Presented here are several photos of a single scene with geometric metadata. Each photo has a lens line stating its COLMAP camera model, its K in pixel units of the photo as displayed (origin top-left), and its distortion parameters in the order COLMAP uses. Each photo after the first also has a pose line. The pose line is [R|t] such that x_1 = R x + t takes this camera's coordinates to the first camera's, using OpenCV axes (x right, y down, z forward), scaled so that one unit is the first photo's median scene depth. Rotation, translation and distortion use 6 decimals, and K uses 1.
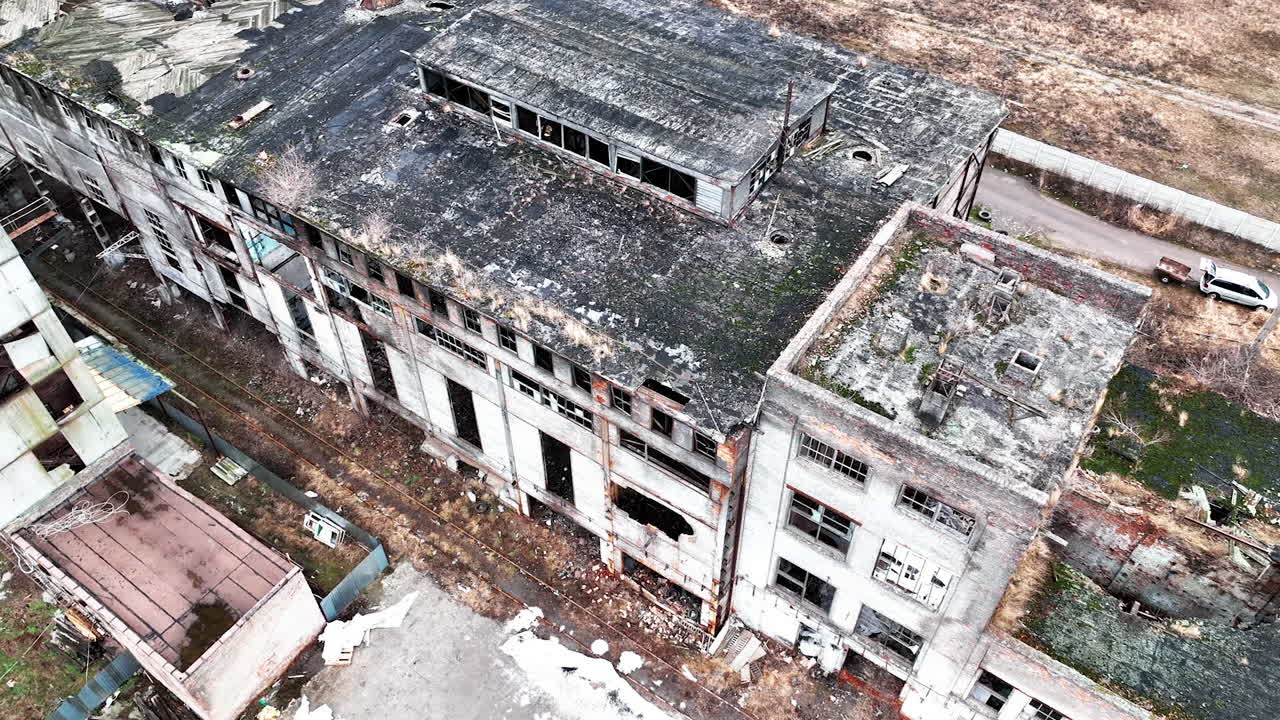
lens RADIAL K [[966.5, 0, 639.0], [0, 966.5, 359.4], [0, 0, 1]] dist [0.002176, 0.002988]
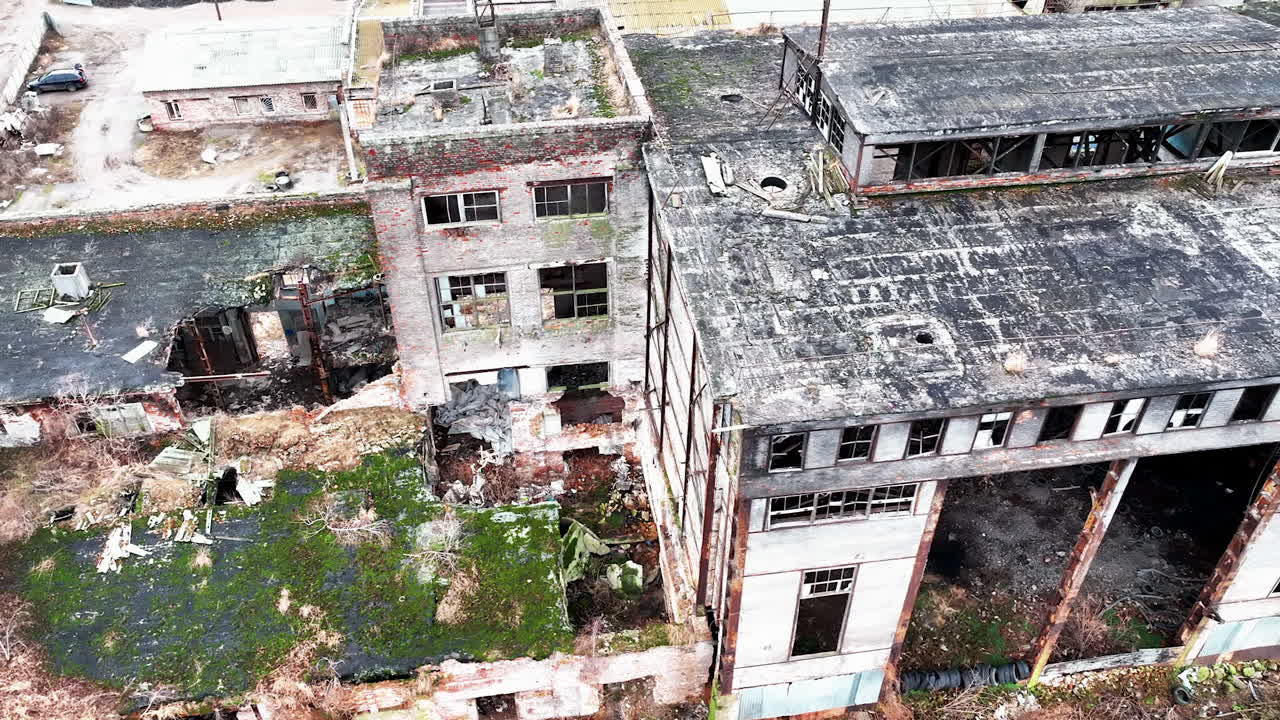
lens RADIAL K [[966.5, 0, 637.7], [0, 966.5, 360.0], [0, 0, 1]] dist [0.002176, 0.002988]
pose [[-0.727136, 0.421781, -0.541640, 0.701574], [-0.497466, 0.219976, 0.839130, -0.688482], [0.473077, 0.879609, 0.049869, 0.968146]]
